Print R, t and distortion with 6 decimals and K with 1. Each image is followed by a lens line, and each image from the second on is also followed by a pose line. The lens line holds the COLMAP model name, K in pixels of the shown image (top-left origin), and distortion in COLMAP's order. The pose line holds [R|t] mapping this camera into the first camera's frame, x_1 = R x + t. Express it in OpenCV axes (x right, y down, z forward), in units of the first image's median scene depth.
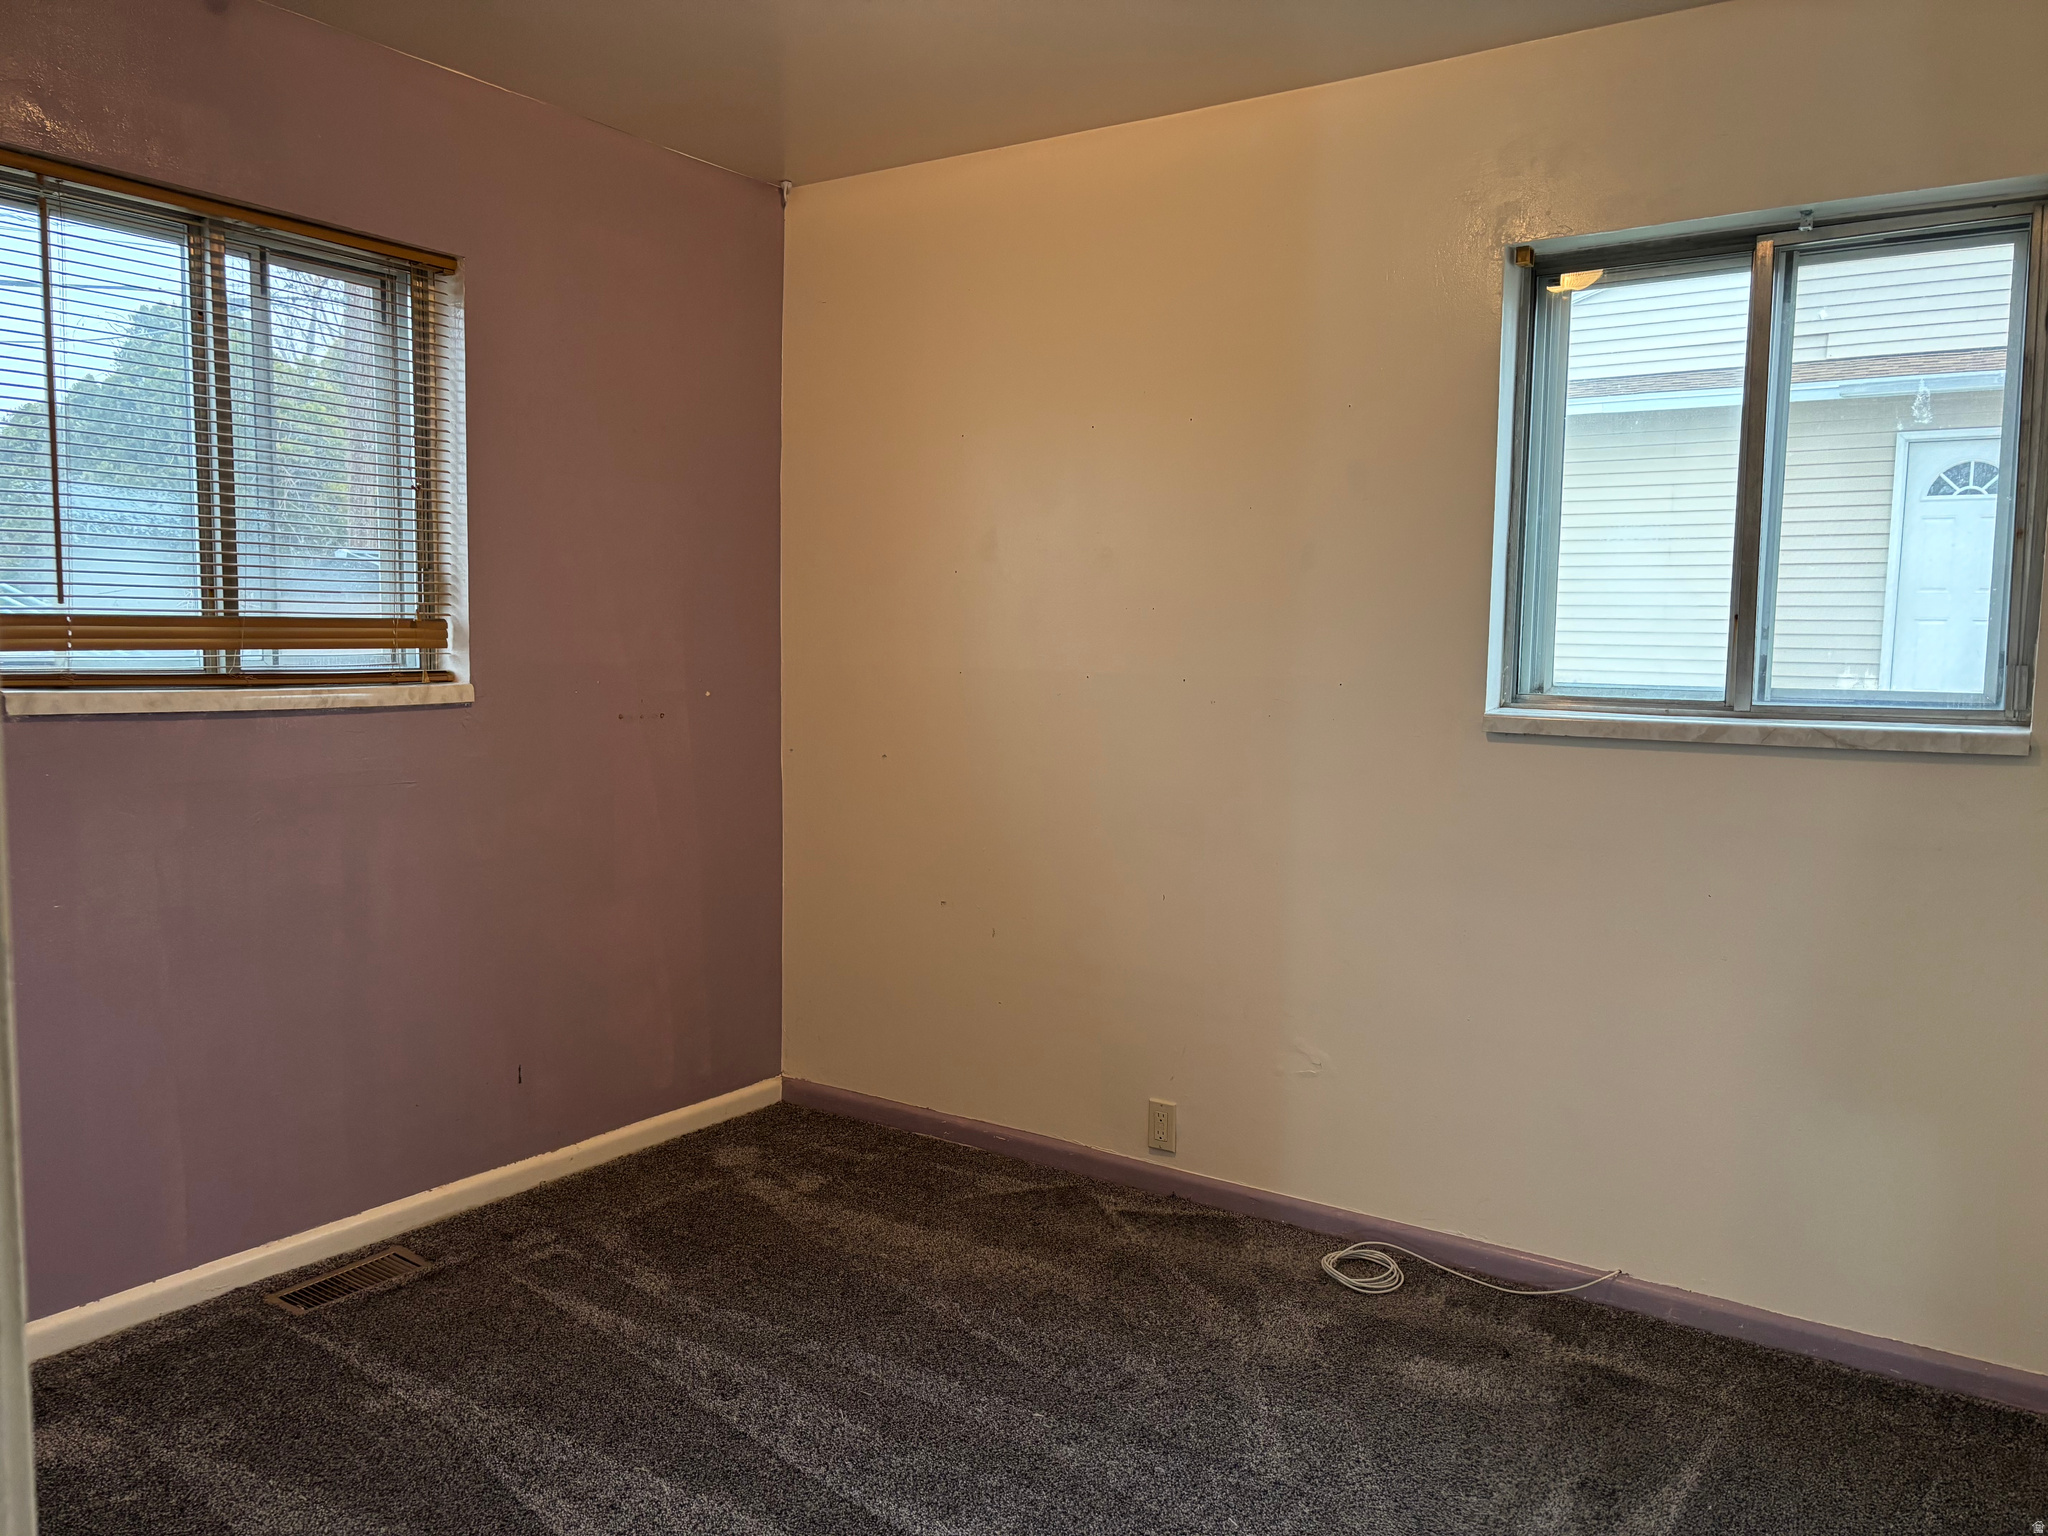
lens RADIAL K [[1542.2, 0, 1017.3], [0, 1542.2, 761.0], [0, 0, 1]] dist [0.059308, -0.062679]
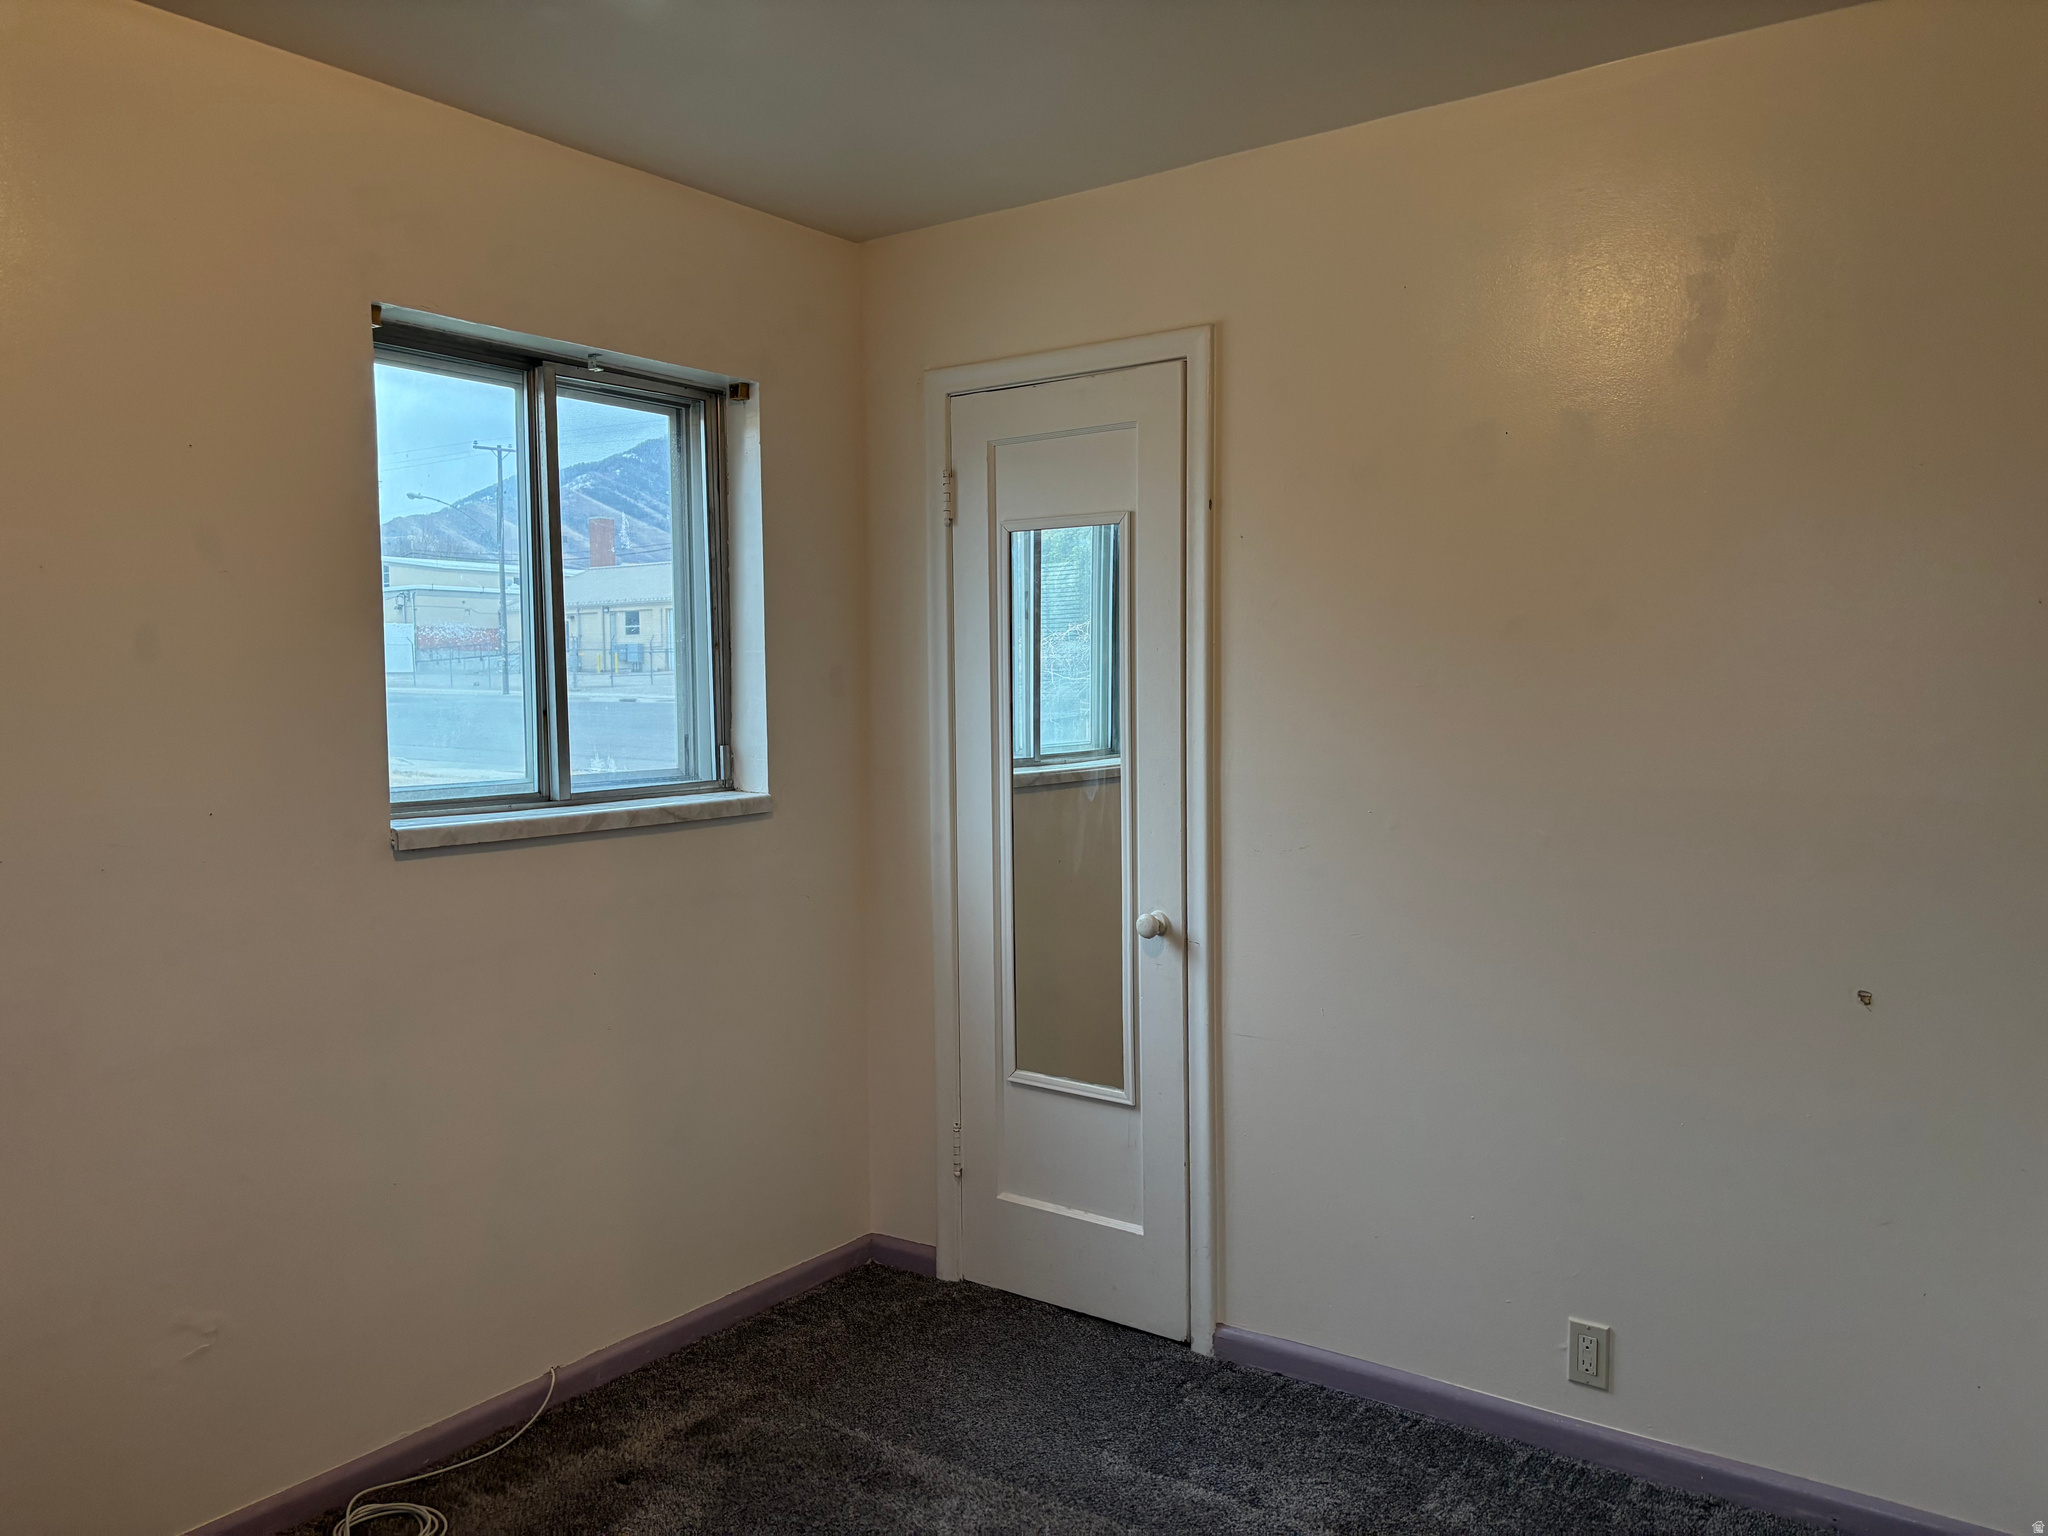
lens RADIAL K [[1542.2, 0, 1016.2], [0, 1542.2, 775.2], [0, 0, 1]] dist [0.059308, -0.062679]
pose [[0.032091, -0.071416, 0.996930, -0.588398], [0.096765, 0.992980, 0.068019, -0.091925], [-0.994790, 0.094285, 0.038777, 0.647473]]
